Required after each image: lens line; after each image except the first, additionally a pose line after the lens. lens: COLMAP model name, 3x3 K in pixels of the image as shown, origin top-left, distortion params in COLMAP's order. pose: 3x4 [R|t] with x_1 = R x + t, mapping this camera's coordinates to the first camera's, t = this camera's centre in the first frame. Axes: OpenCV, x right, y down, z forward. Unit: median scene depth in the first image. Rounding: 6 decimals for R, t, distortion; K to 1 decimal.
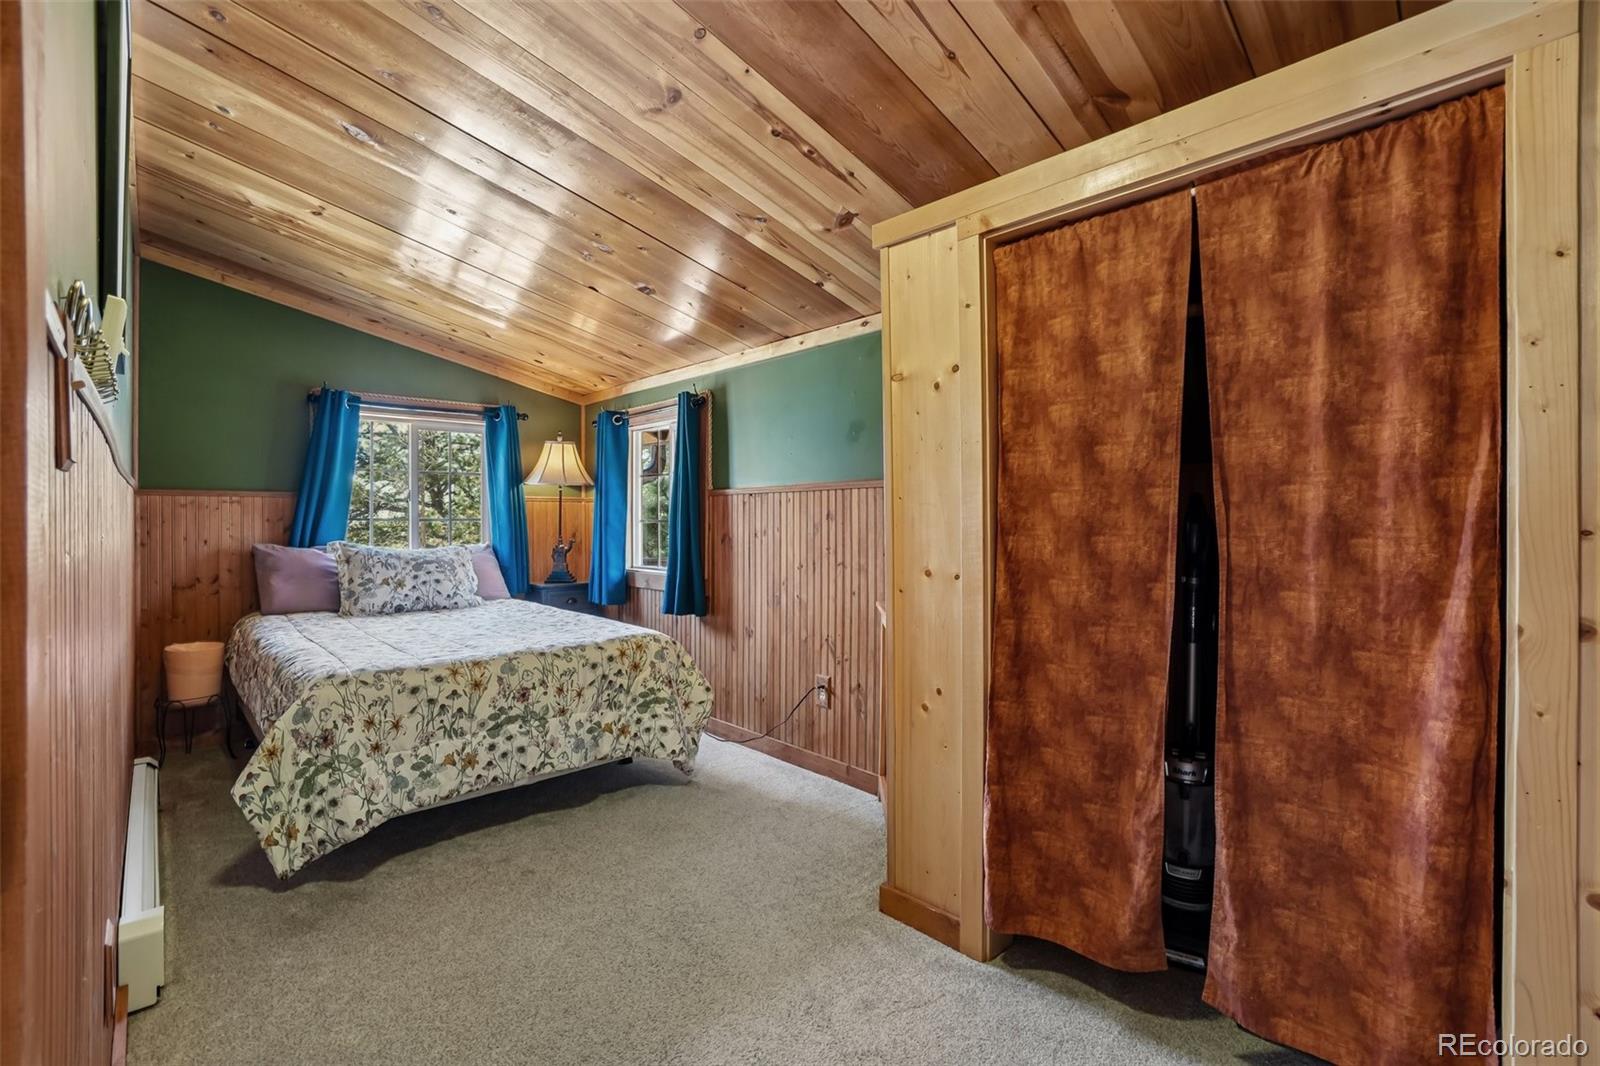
lens RADIAL K [[726.6, 0, 806.6], [0, 726.6, 530.3], [0, 0, 1]] dist [-0.062516, 0.021961]
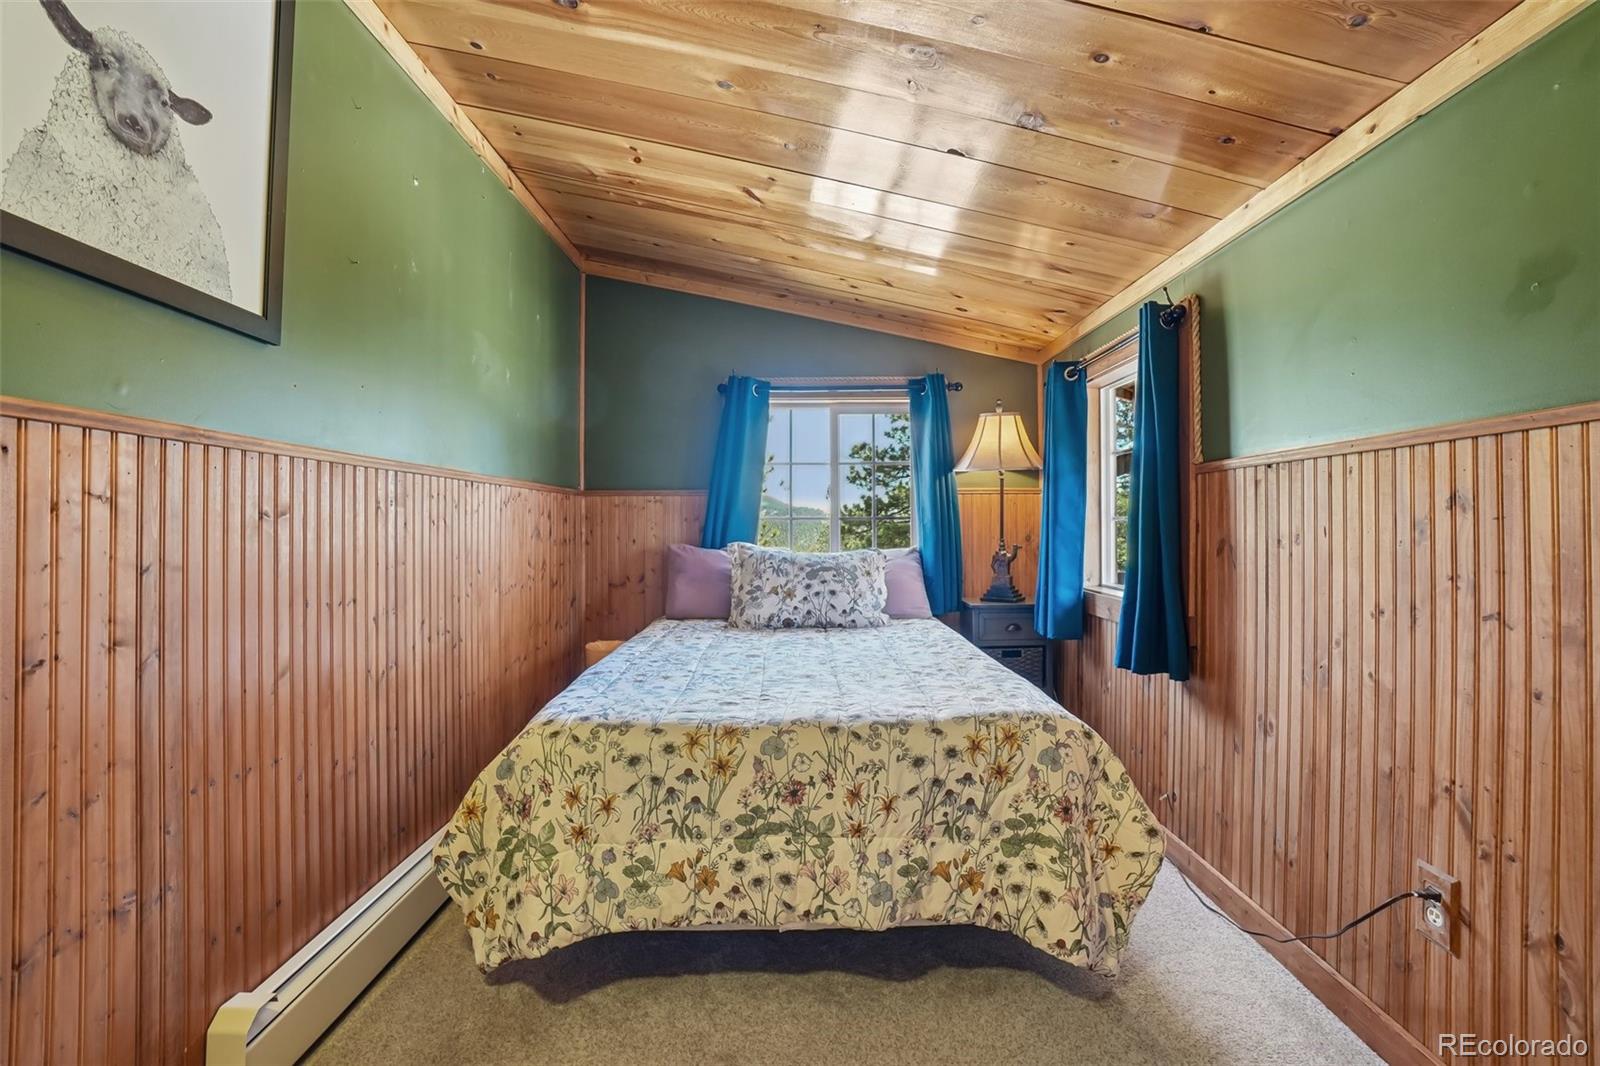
lens RADIAL K [[726.6, 0, 791.0], [0, 726.6, 522.8], [0, 0, 1]] dist [-0.062516, 0.021961]
pose [[0.718152, -0.003198, -0.695879, 0.035869], [-0.005334, 0.999935, -0.010101, -0.000808], [0.695866, 0.010966, 0.718088, 0.434352]]
